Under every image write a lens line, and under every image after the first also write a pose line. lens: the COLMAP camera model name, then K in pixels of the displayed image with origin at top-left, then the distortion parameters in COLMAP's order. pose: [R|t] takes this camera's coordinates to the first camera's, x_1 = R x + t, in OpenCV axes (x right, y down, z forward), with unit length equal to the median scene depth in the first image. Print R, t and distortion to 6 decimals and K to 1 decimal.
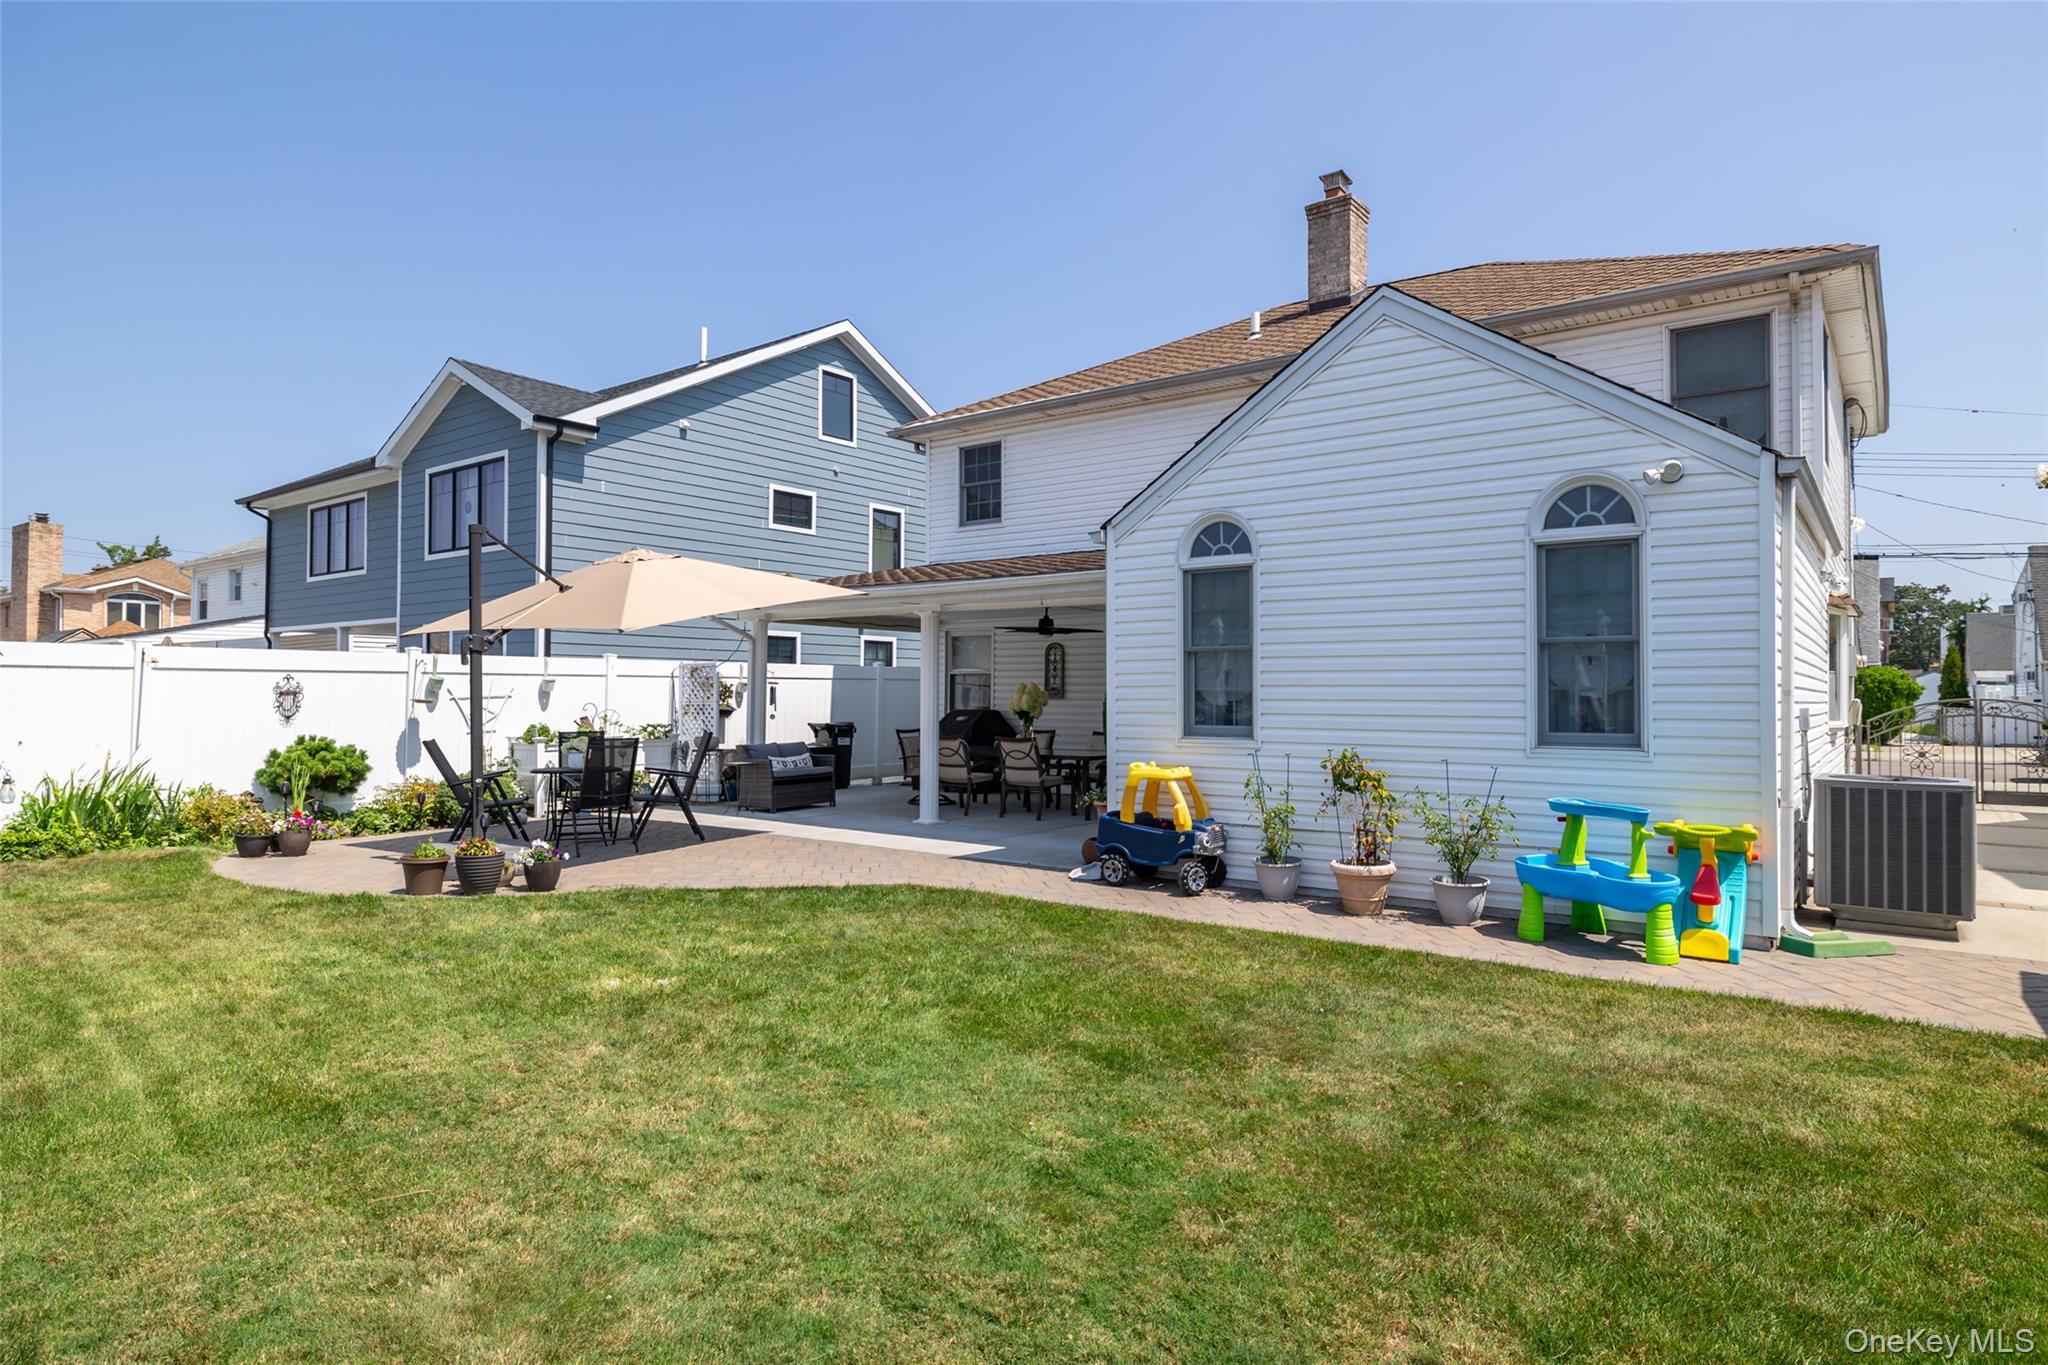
lens RADIAL K [[1138.9, 0, 1021.8], [0, 1138.9, 676.9], [0, 0, 1]] dist [0.000889, -0.000398]
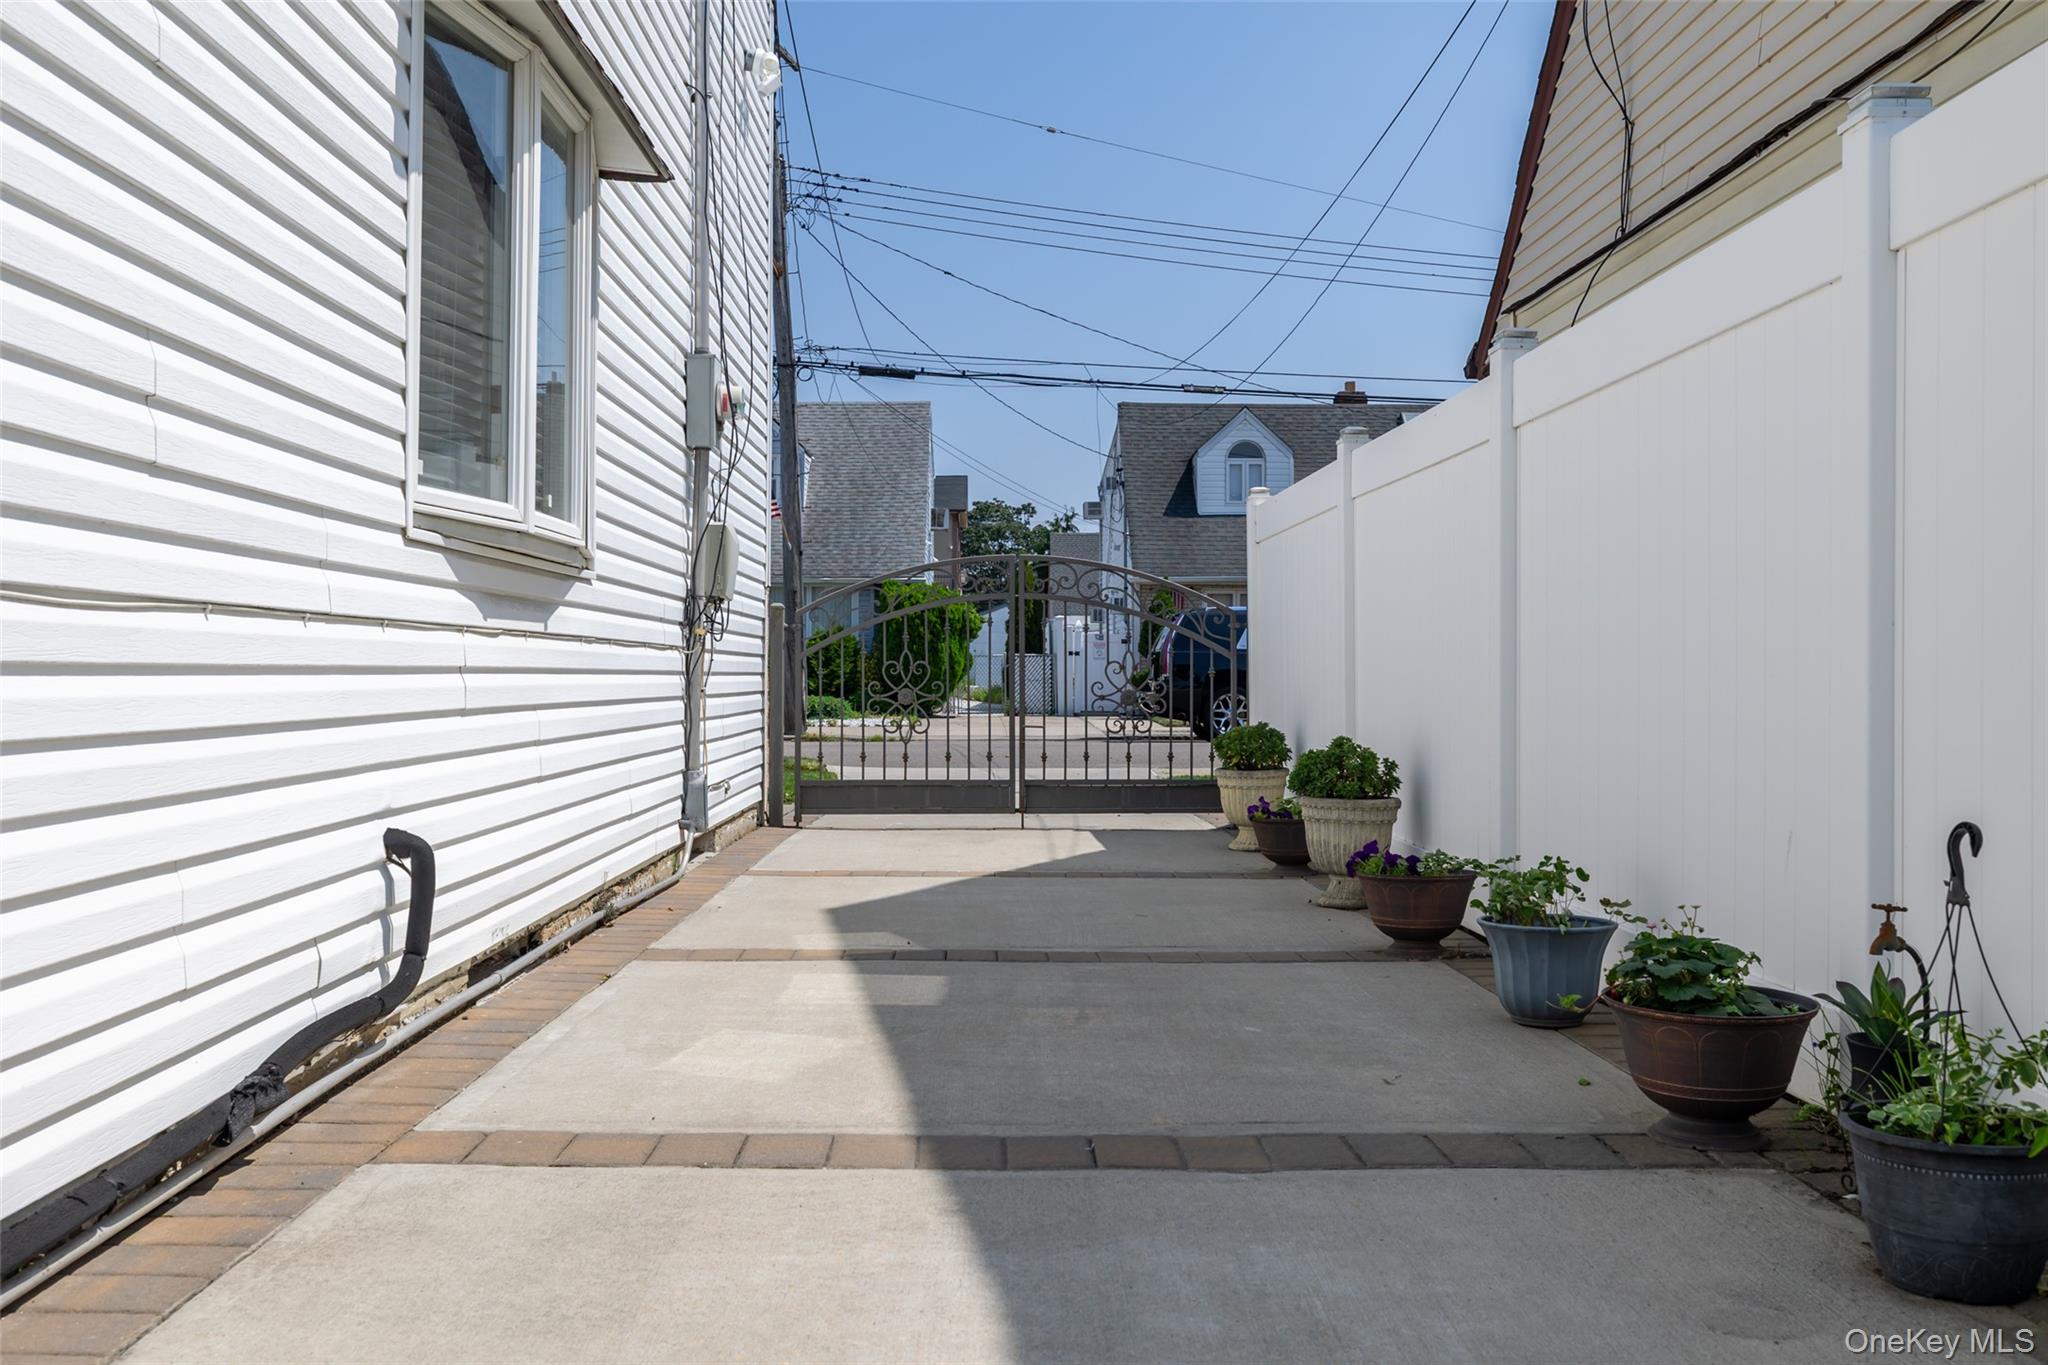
lens RADIAL K [[1998.8, 0, 1024.1], [0, 1998.8, 679.9], [0, 0, 1]] dist [-0.000661, 0.000000]
pose [[0.779548, -0.004315, 0.626328, 0.141148], [-0.010654, 0.999740, 0.020148, 0.017660], [-0.626252, -0.022380, 0.779299, 0.158228]]
